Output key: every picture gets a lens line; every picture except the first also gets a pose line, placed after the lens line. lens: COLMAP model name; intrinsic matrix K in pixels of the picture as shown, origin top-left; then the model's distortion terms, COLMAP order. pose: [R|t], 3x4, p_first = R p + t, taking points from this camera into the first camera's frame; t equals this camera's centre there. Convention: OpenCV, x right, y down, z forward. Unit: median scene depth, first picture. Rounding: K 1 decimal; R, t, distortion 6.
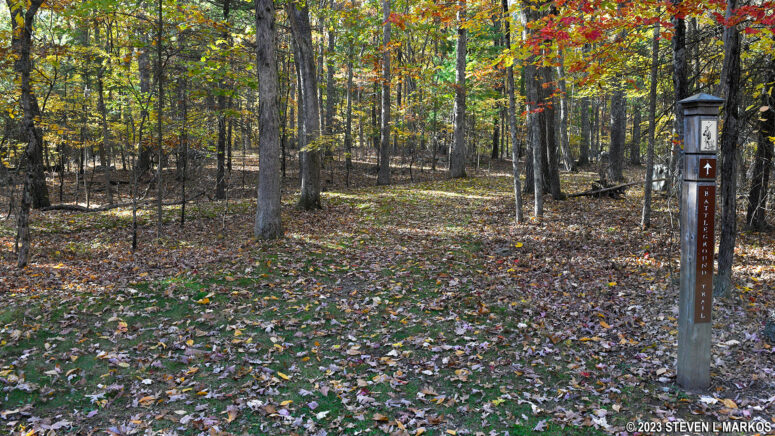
lens RADIAL K [[695.1, 0, 390.0], [0, 695.1, 198.0], [0, 0, 1]] dist [-0.018434, 0.000000]
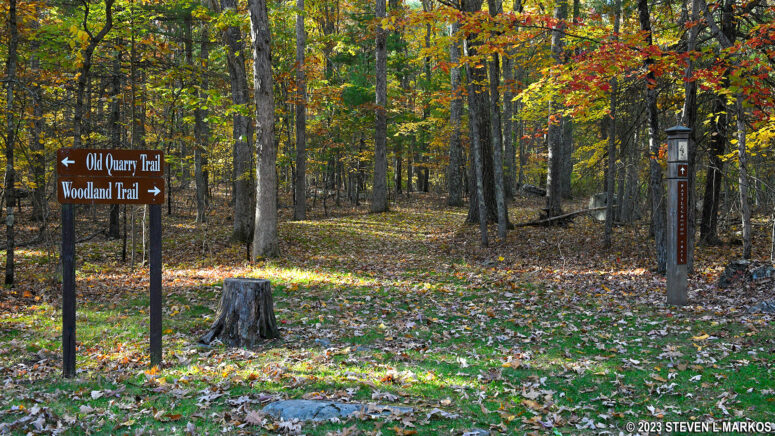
lens RADIAL K [[832.1, 0, 387.0], [0, 832.1, 218.3], [0, 0, 1]] dist [0.016838, 0.000000]
pose [[0.992276, -0.014742, 0.123167, -0.486588], [0.017986, 0.999519, -0.025267, 0.107770], [-0.122735, 0.027287, 0.992064, -0.883365]]
